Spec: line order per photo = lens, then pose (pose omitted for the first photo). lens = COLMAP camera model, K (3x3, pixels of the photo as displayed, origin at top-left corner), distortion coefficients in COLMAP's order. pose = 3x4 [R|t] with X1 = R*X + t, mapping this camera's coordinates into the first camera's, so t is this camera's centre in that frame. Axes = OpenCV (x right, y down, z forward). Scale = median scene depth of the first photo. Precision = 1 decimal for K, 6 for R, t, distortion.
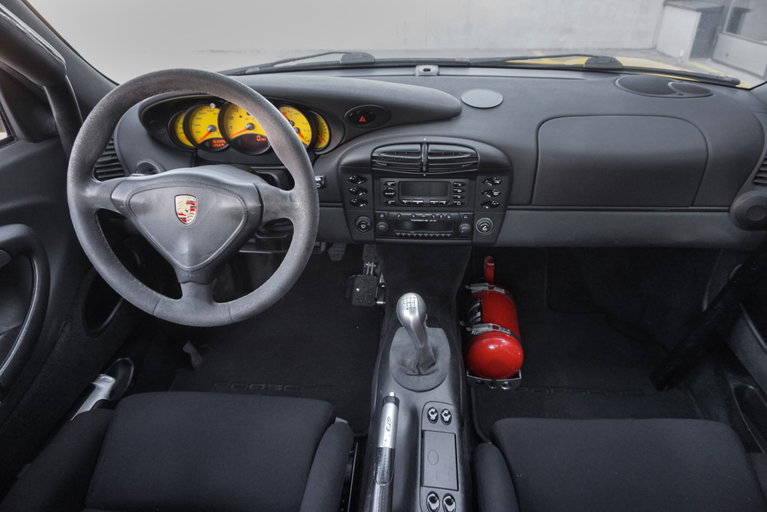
lens RADIAL K [[519.1, 0, 387.4], [0, 519.1, 251.4], [0, 0, 1]] dist [-0.031529, 0.008671]
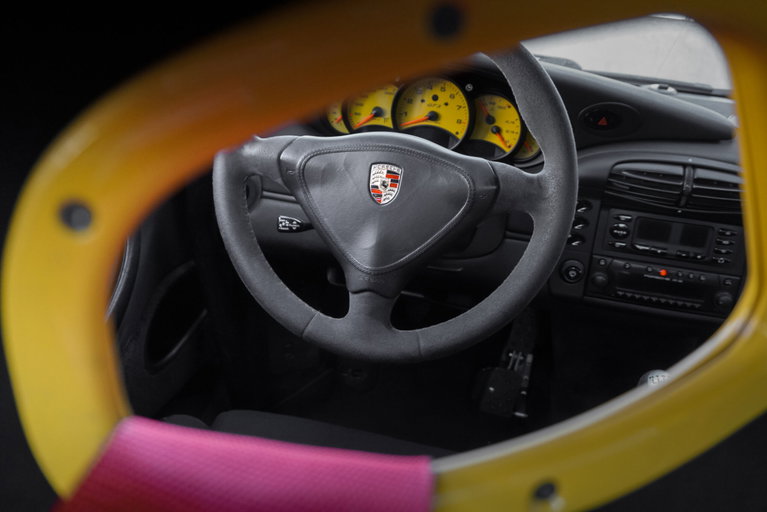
lens RADIAL K [[721.5, 0, 381.7], [0, 721.5, 247.5], [0, 0, 1]] dist [-0.005036, 0.000000]
pose [[0.985561, 0.150182, -0.078196, -0.234912], [-0.162363, 0.969268, -0.184819, 0.140896], [0.048037, 0.194847, 0.979657, 0.037940]]
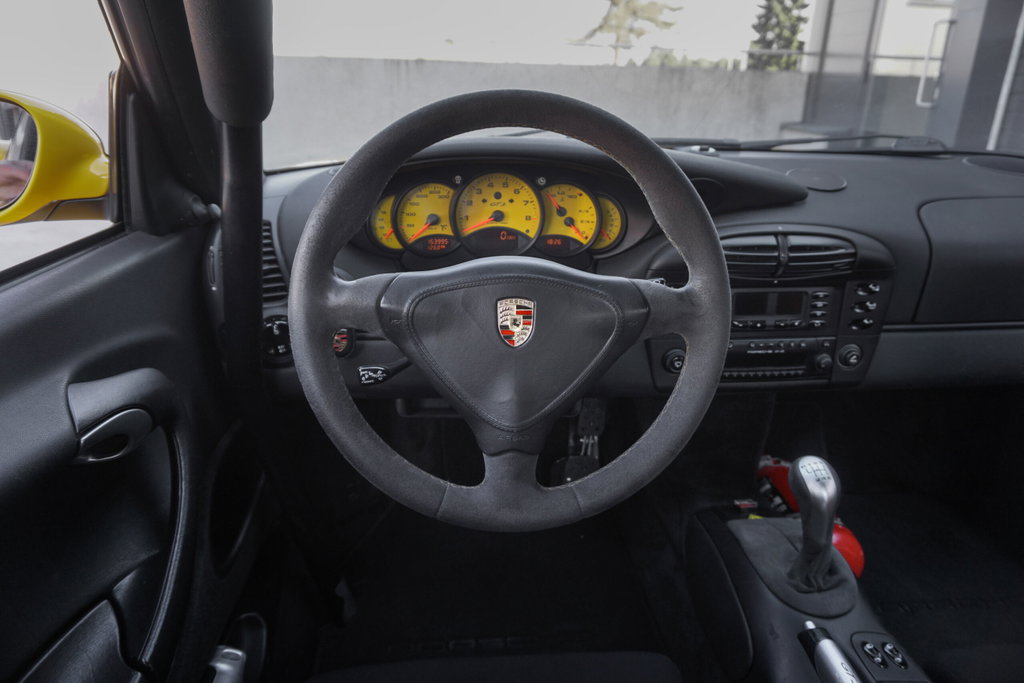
lens RADIAL K [[693.1, 0, 510.5], [0, 693.1, 339.6], [0, 0, 1]] dist [-0.031529, 0.008671]
pose [[0.988556, -0.029837, 0.147874, -0.391242], [0.052401, 0.987125, -0.151126, 0.042302], [-0.141461, 0.157145, 0.977391, 0.184285]]
